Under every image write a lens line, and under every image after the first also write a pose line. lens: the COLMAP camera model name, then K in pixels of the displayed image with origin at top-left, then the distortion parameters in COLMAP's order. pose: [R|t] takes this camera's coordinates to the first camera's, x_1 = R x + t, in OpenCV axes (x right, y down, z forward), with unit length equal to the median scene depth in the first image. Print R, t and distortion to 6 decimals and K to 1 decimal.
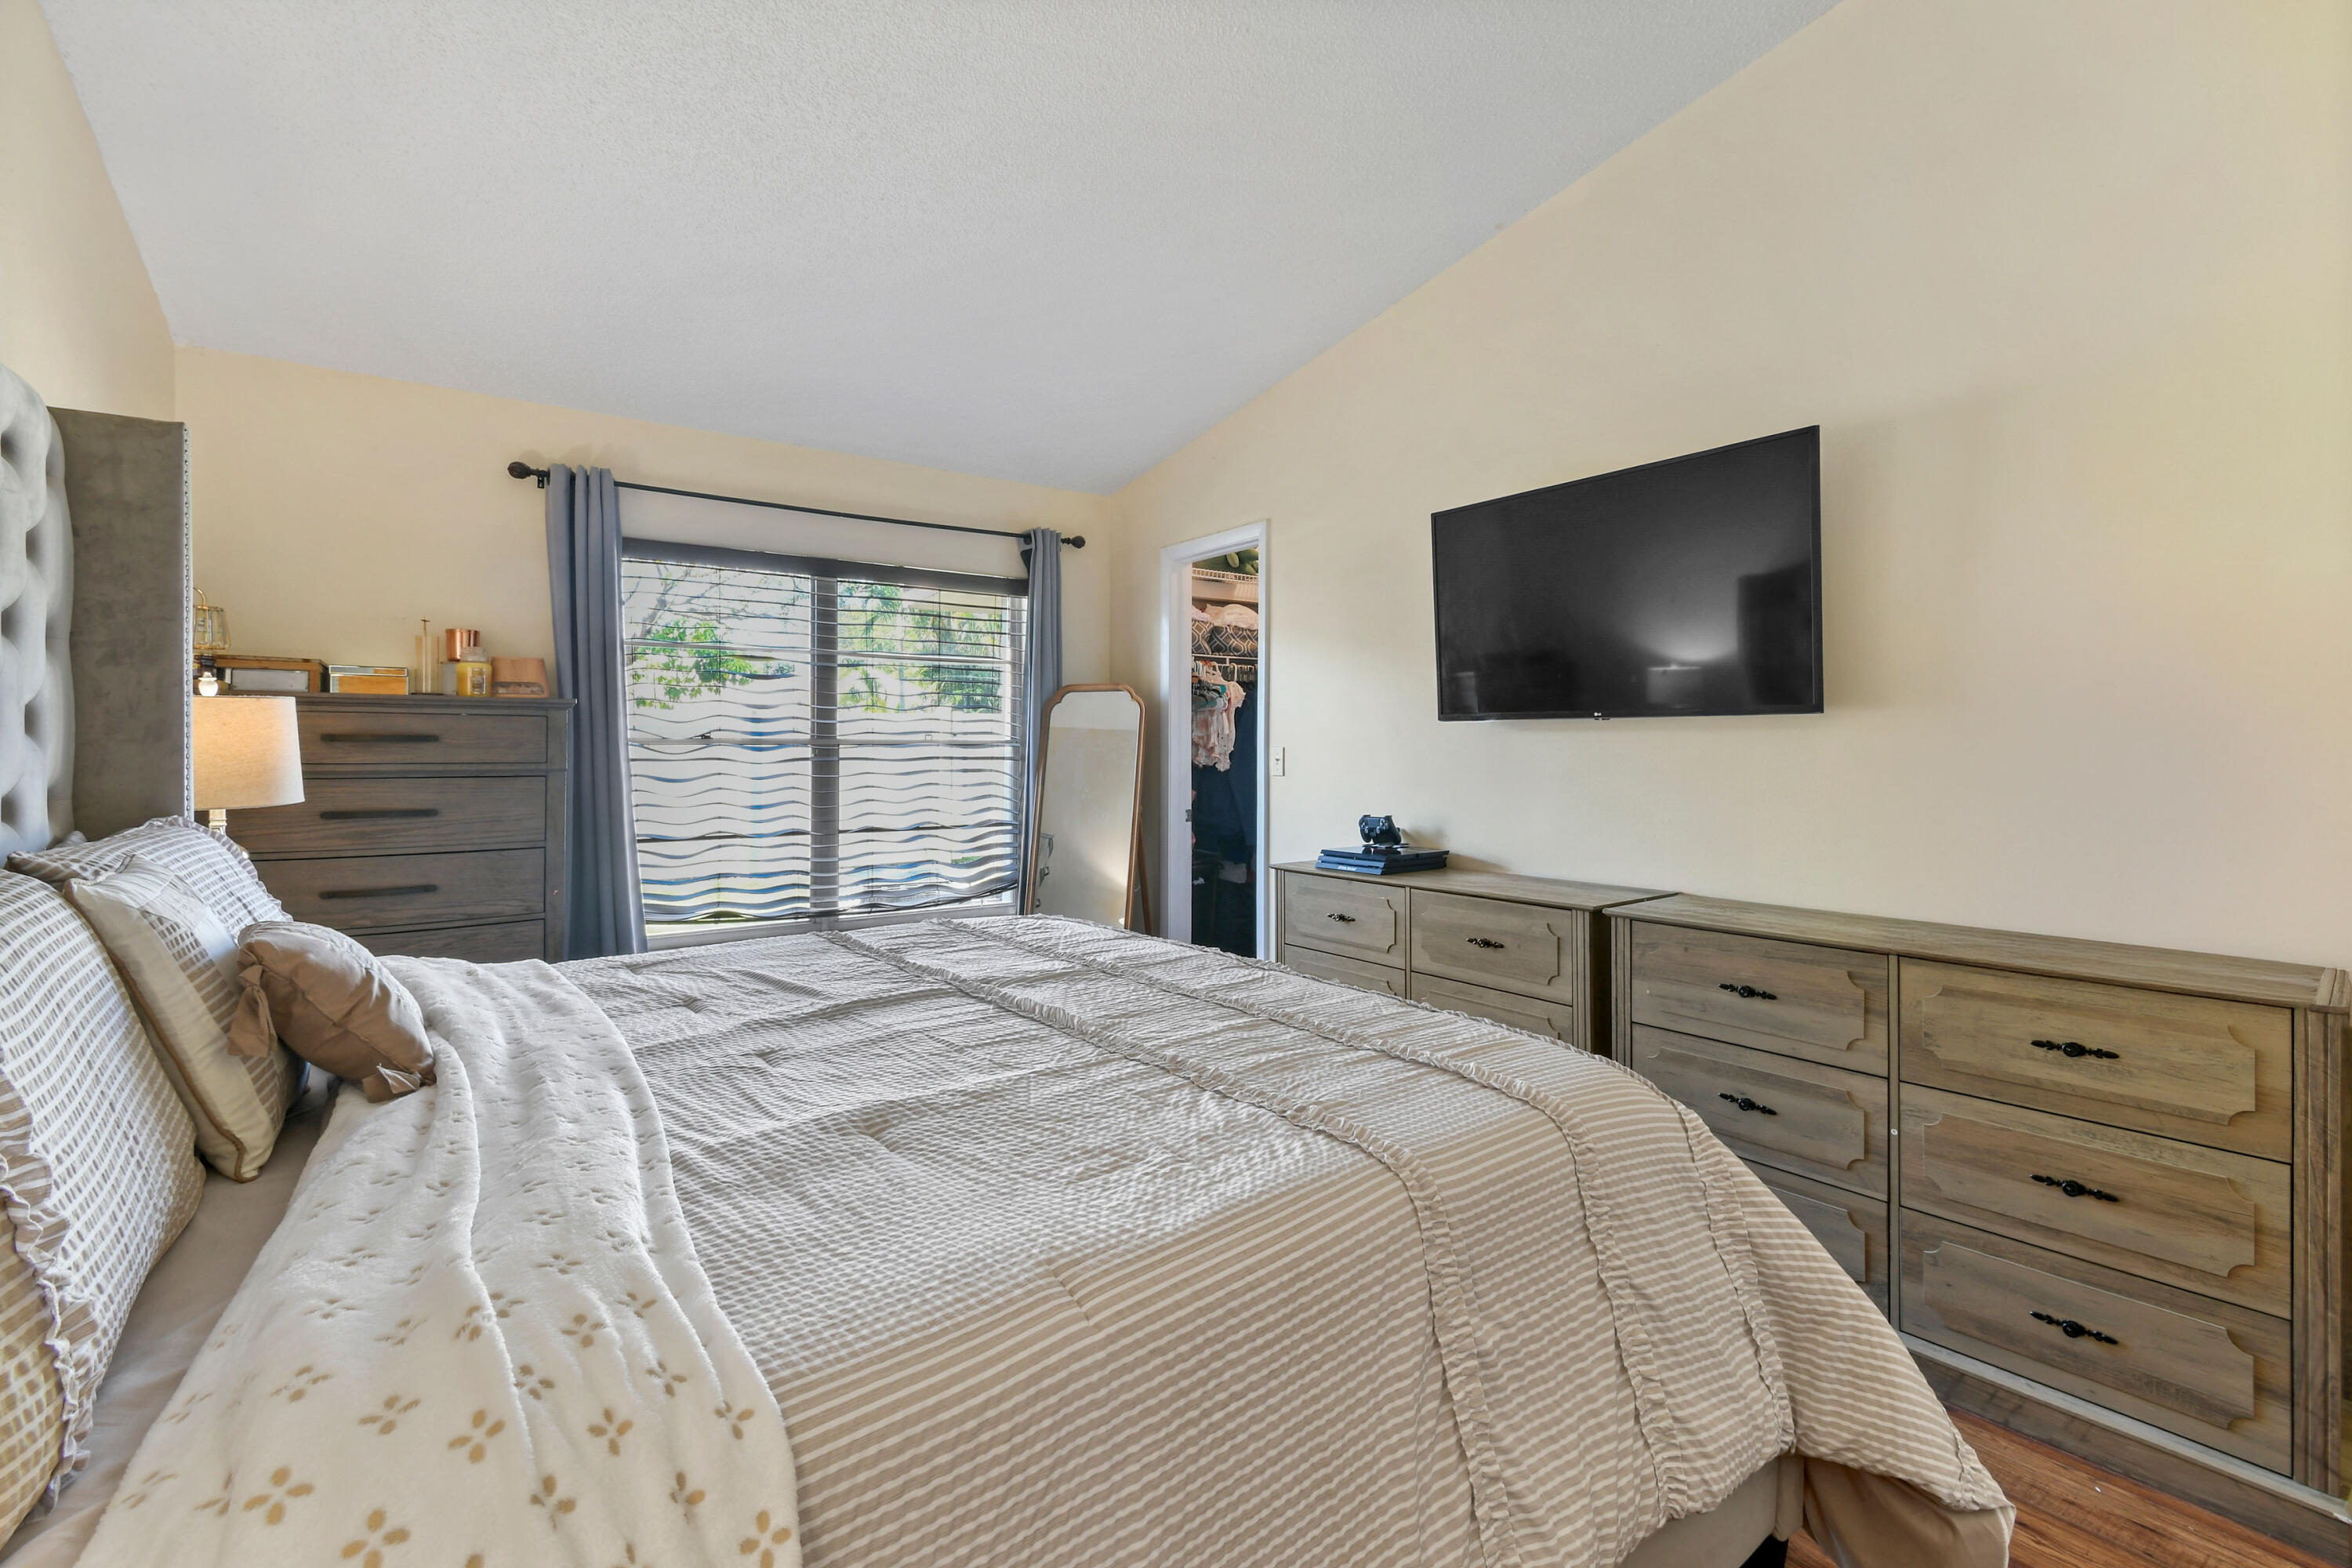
lens RADIAL K [[1054.6, 0, 1177.1], [0, 1054.6, 760.0], [0, 0, 1]] dist [0.008702, -0.003965]
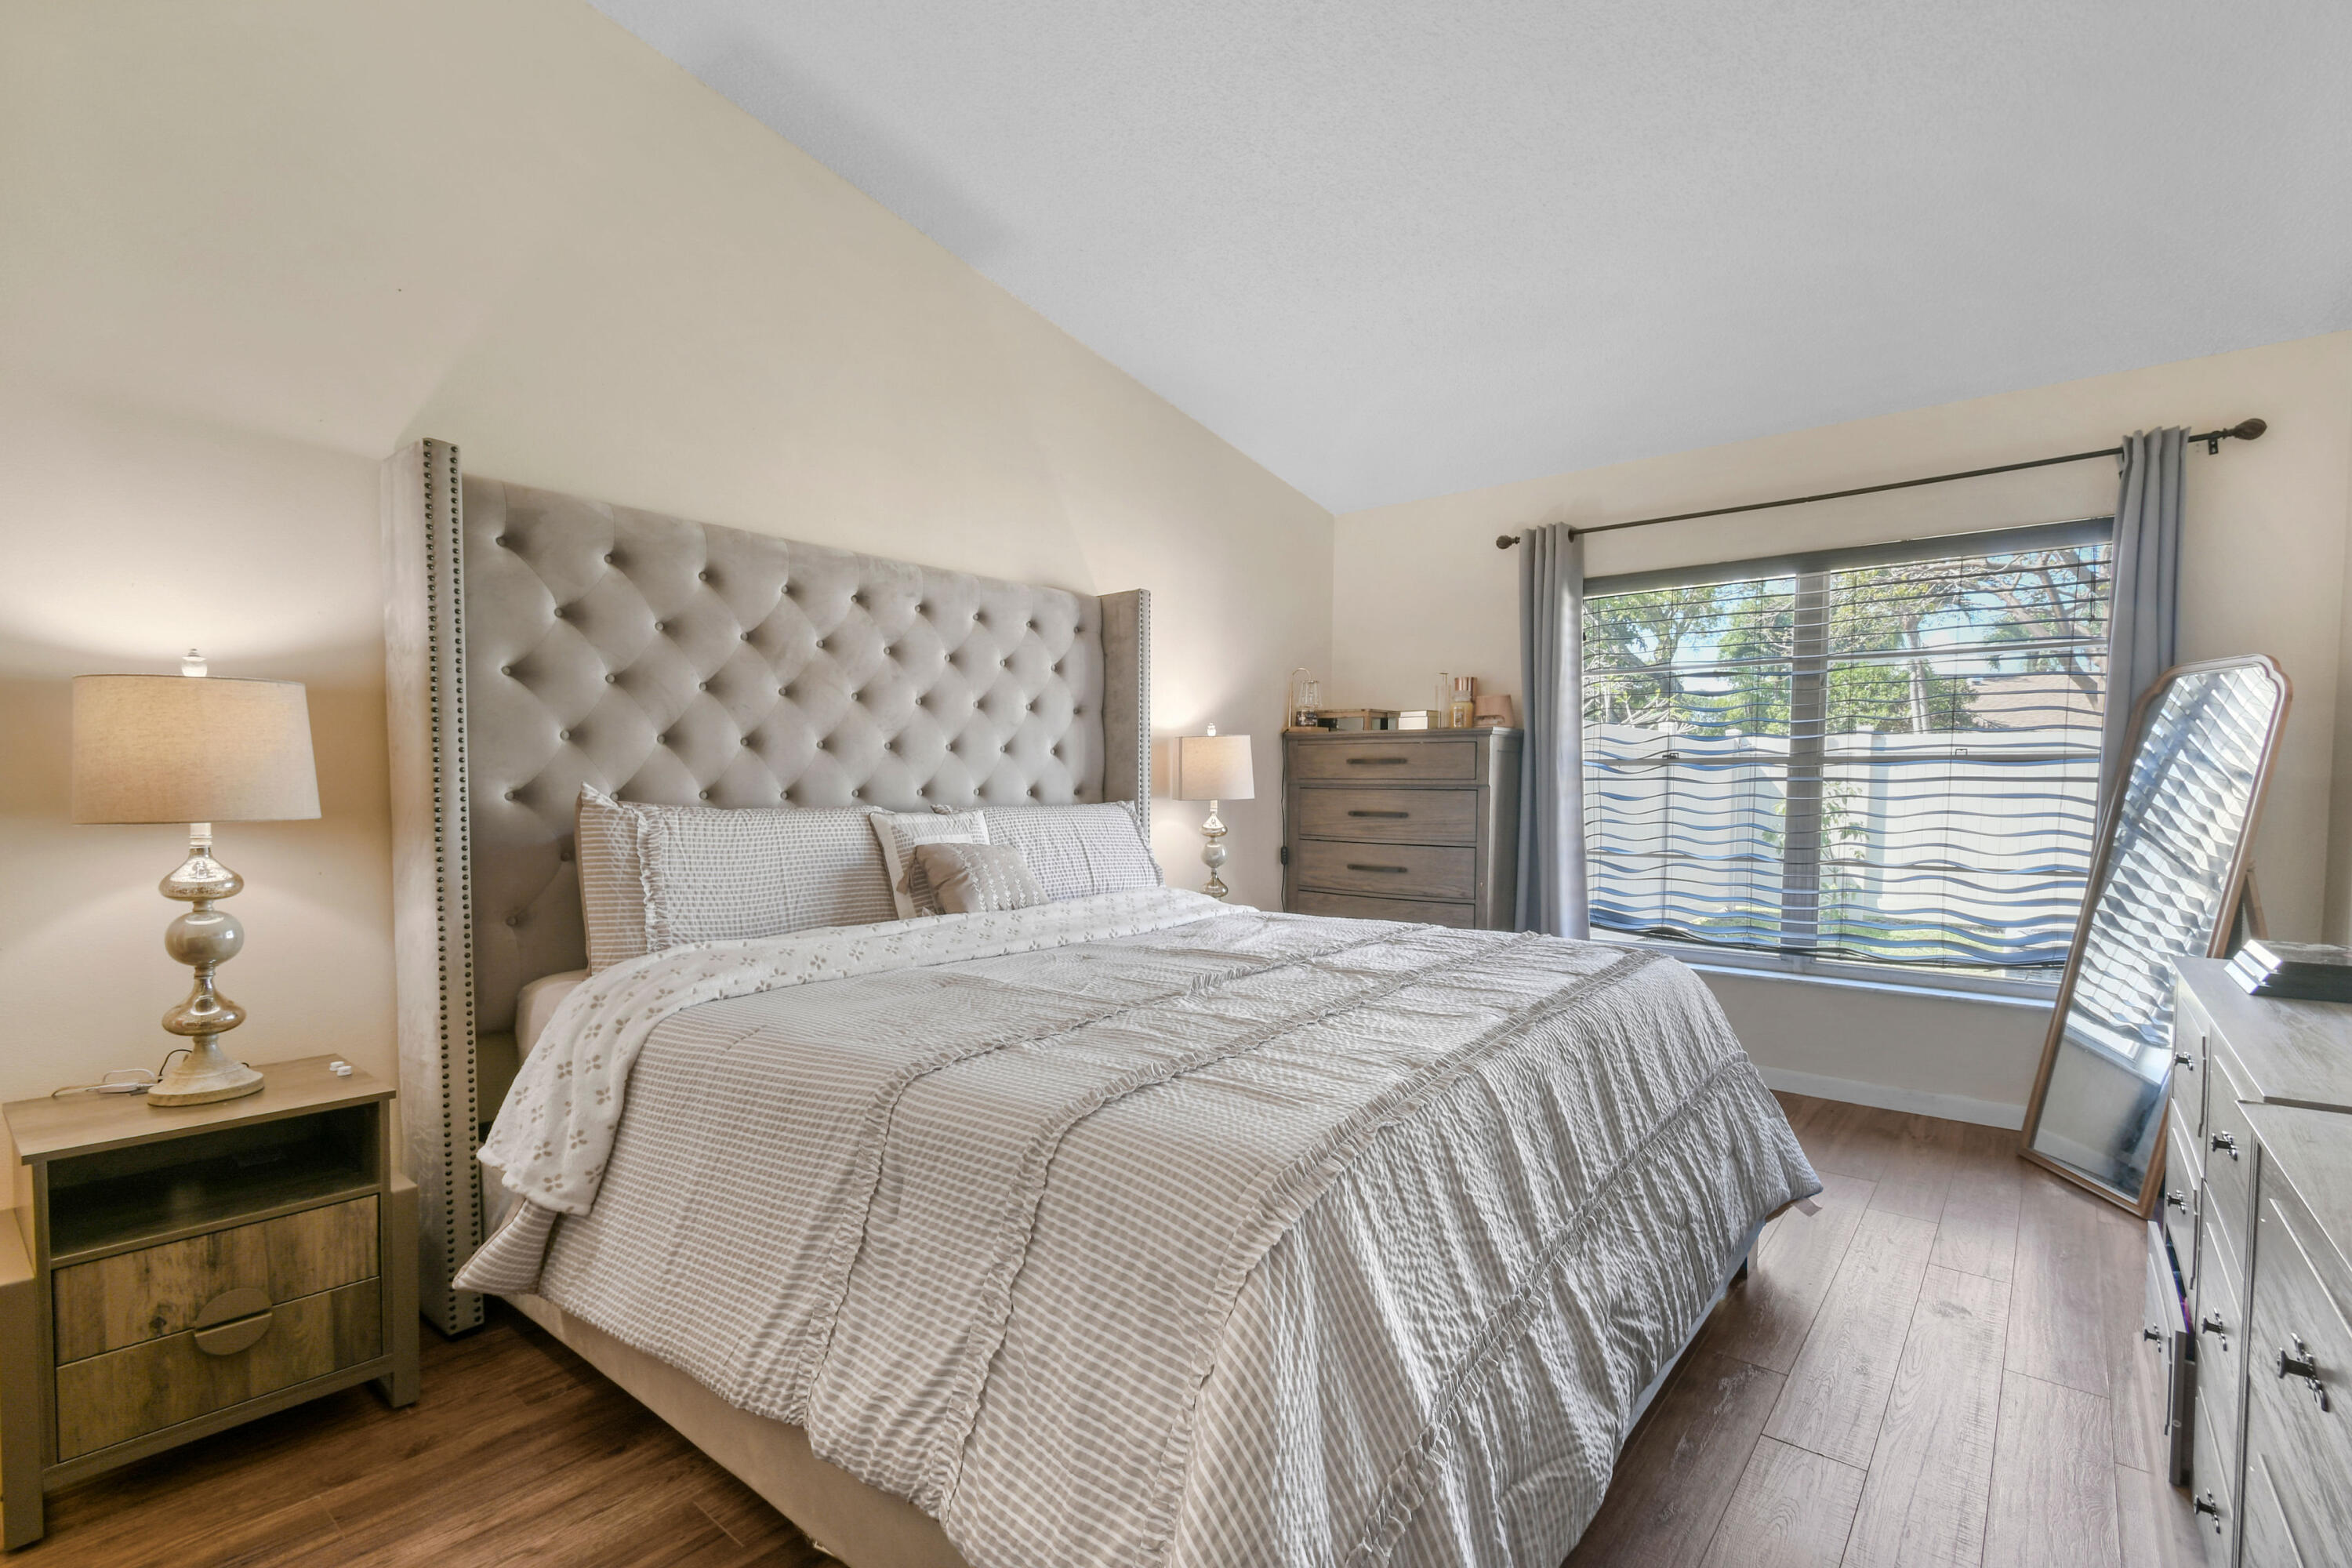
lens RADIAL K [[1054.6, 0, 1178.0], [0, 1054.6, 797.1], [0, 0, 1]] dist [0.008702, -0.003965]
pose [[0.259429, 0.012556, -0.965681, 0.470442], [-0.011770, 0.999882, 0.009838, 0.014518], [0.965691, 0.008813, 0.259546, 0.317210]]
